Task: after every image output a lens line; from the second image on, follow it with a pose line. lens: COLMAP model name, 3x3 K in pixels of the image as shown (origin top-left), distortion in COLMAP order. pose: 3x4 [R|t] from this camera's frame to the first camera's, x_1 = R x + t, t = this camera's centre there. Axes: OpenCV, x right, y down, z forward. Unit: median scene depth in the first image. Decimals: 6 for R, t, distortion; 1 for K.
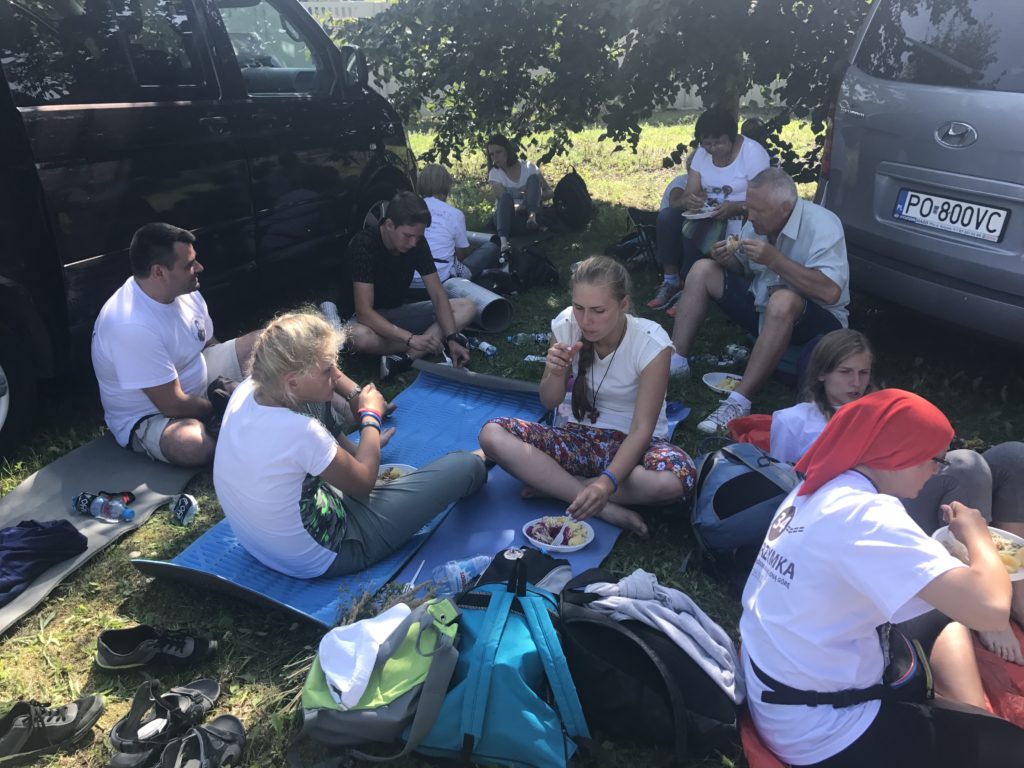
lens RADIAL K [[807.2, 0, 511.6], [0, 807.2, 378.4], [0, 0, 1]] dist [0.015806, -0.001056]
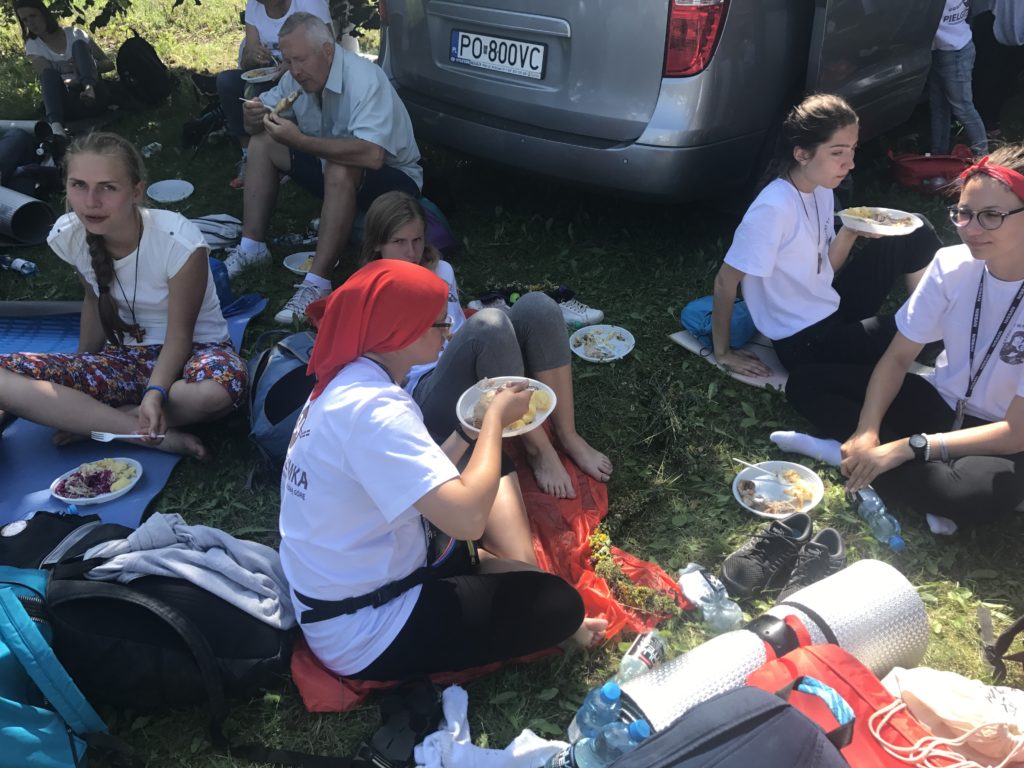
lens RADIAL K [[805.3, 0, 512.0], [0, 805.3, 384.0], [0, 0, 1]] dist [-0.000761, -0.001070]
pose [[0.917074, -0.212540, 0.337344, 0.180659], [0.154892, 0.969534, 0.189768, 0.000992], [-0.367400, -0.121780, 0.922056, 0.070758]]
